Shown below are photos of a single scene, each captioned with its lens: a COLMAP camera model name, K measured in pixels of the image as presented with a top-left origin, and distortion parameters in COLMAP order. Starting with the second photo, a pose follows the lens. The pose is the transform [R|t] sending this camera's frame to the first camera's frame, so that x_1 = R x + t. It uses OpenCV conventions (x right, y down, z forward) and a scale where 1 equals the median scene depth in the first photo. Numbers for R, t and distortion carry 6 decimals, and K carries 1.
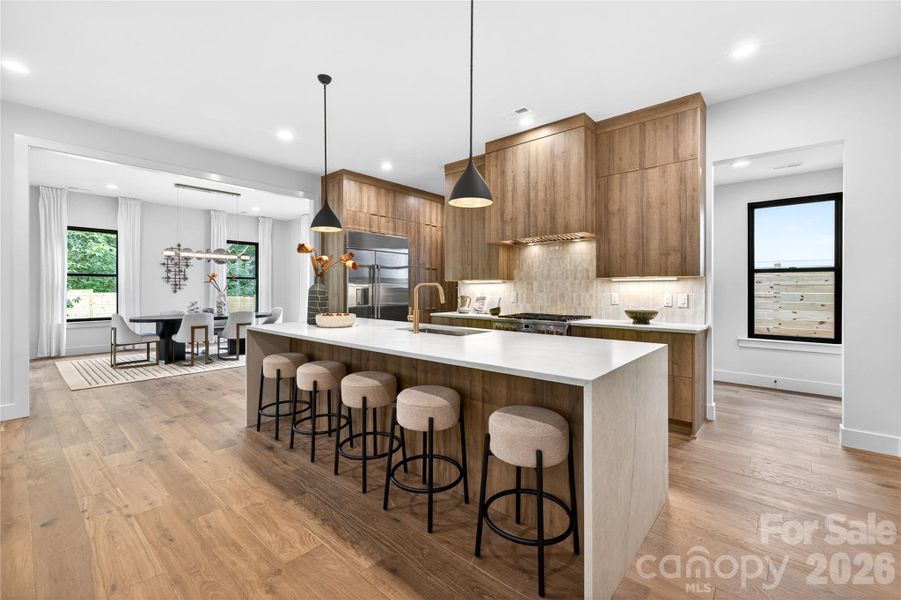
lens RADIAL K [[381.7, 0, 437.8], [0, 381.7, 301.3], [0, 0, 1]] dist [0.002328, 0.000174]
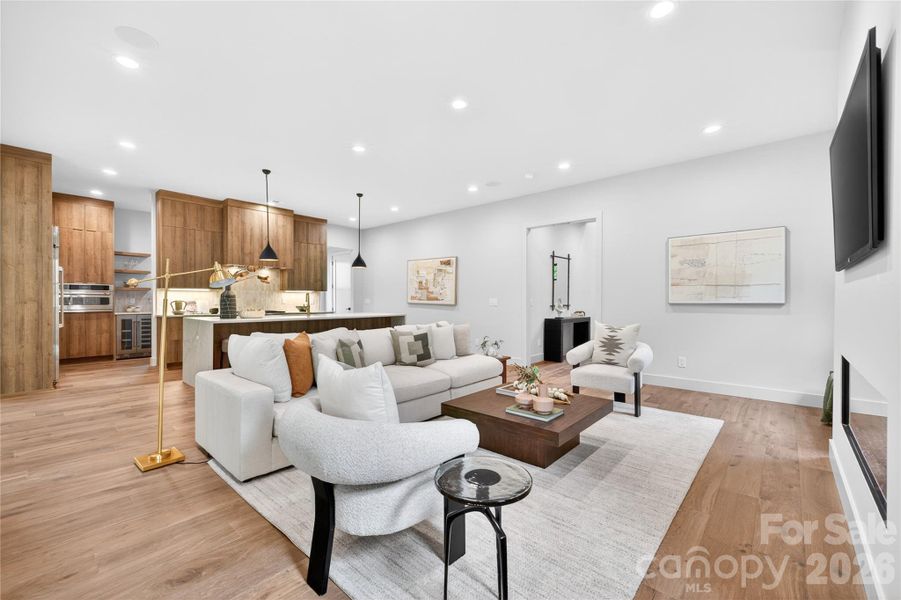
lens RADIAL K [[382.1, 0, 450.5], [0, 382.1, 300.0], [0, 0, 1]] dist [-0.025915, 0.007949]
pose [[-0.007684, -0.001099, 0.999970, -2.561650], [0.019449, 0.999810, 0.001248, 0.000212], [-0.999781, 0.019458, -0.007661, 0.290908]]
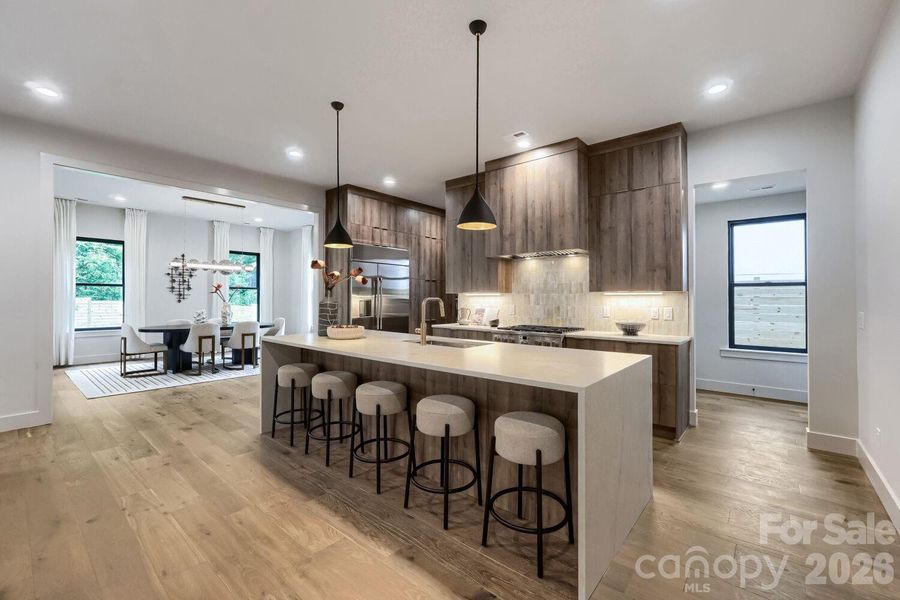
lens RADIAL K [[381.7, 0, 450.0], [0, 381.7, 300.0], [0, 0, 1]] dist [-0.025915, 0.007949]
pose [[0.999149, 0.007456, 0.040566, -0.018090], [-0.006317, 0.999584, -0.028137, -0.009069], [-0.040759, 0.027857, 0.998781, -0.048181]]
